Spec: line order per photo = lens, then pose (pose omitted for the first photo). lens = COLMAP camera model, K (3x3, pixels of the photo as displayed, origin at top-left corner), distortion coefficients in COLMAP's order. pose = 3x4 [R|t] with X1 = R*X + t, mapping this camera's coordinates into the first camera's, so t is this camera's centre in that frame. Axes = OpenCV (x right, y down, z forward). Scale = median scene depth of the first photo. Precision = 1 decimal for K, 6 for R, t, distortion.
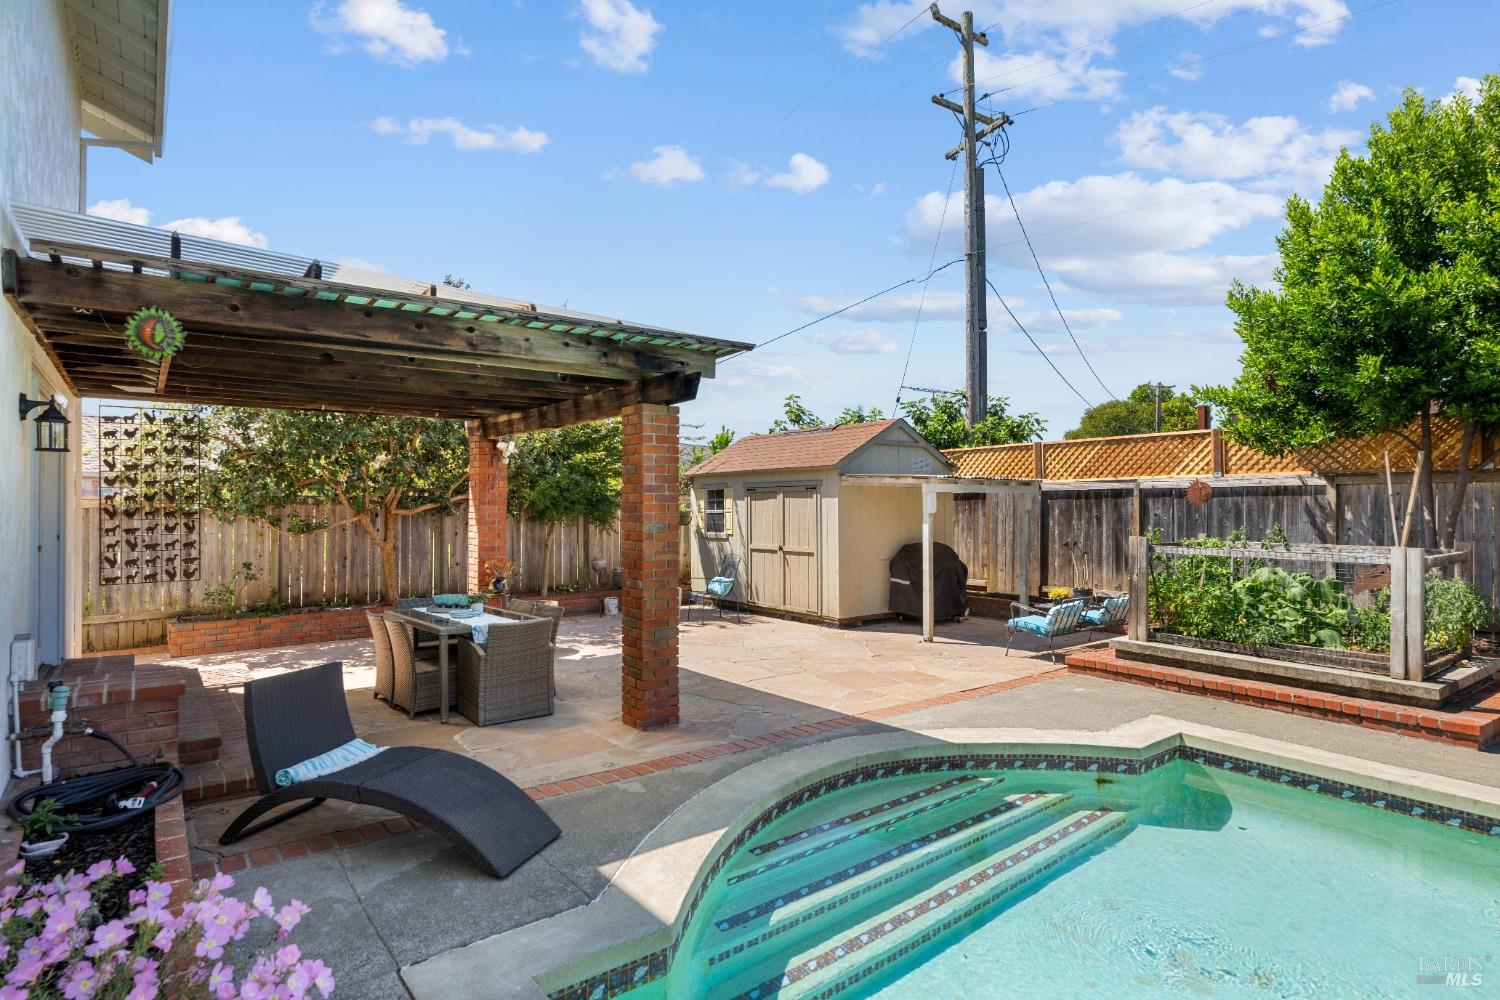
lens RADIAL K [[785.9, 0, 748.3], [0, 785.9, 499.9], [0, 0, 1]] dist [0.001565, 0.000642]
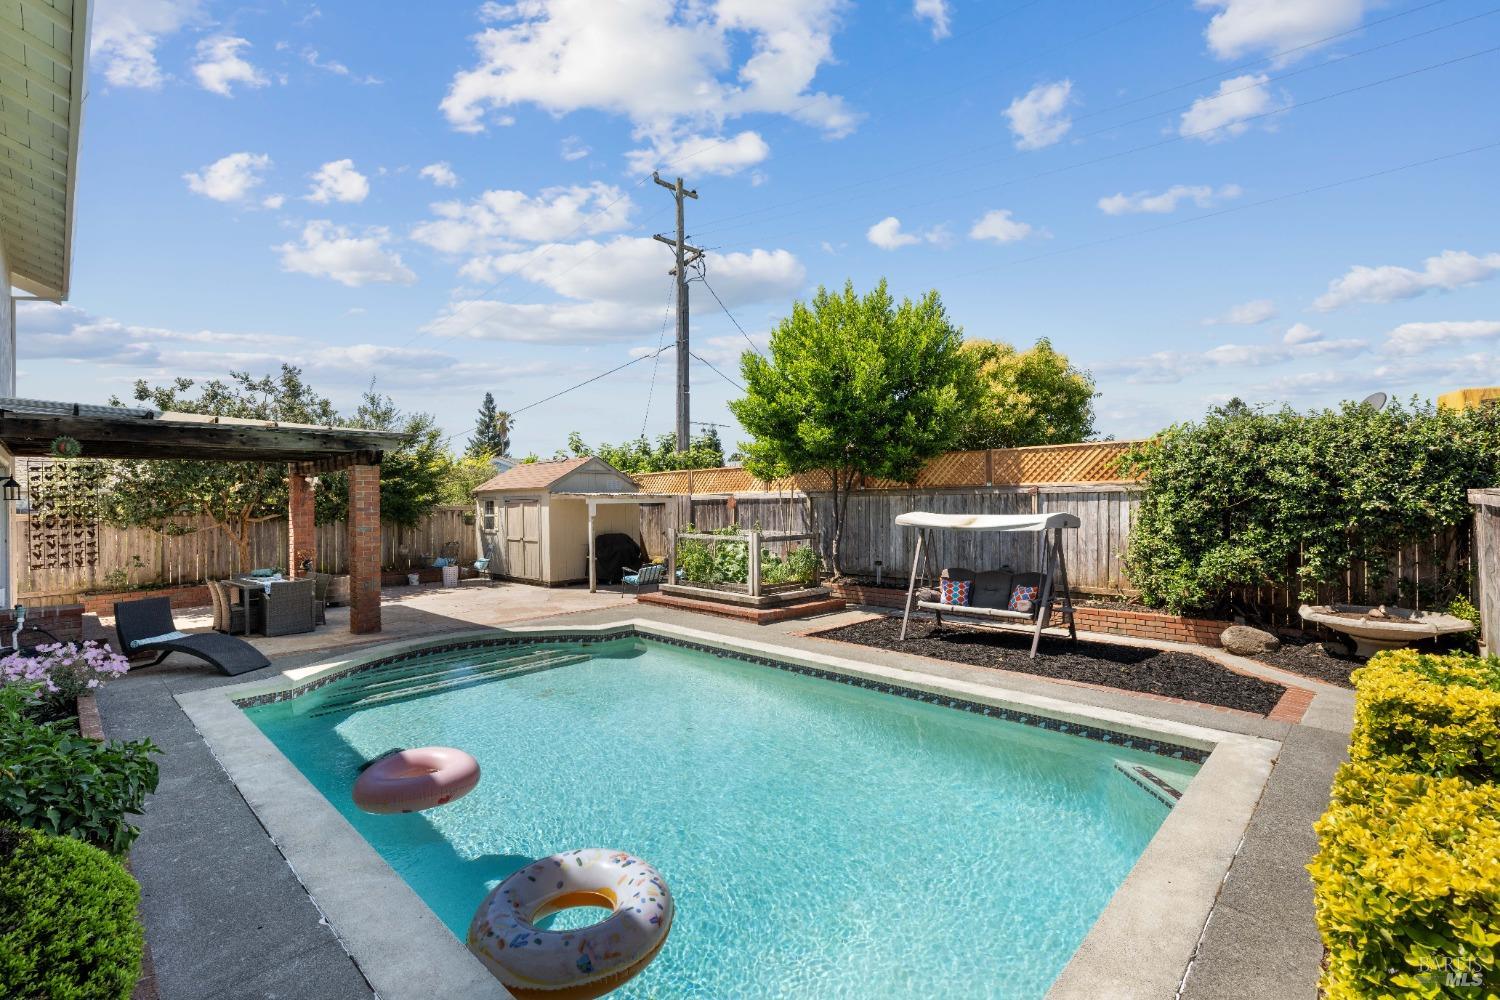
lens RADIAL K [[672.3, 0, 747.6], [0, 672.3, 500.7], [0, 0, 1]] dist [0.001783, 0.000620]
pose [[0.989429, -0.012288, 0.144498, 0.349689], [0.011509, 0.999914, 0.006227, -0.021177], [-0.144562, -0.004498, 0.989485, -0.465538]]
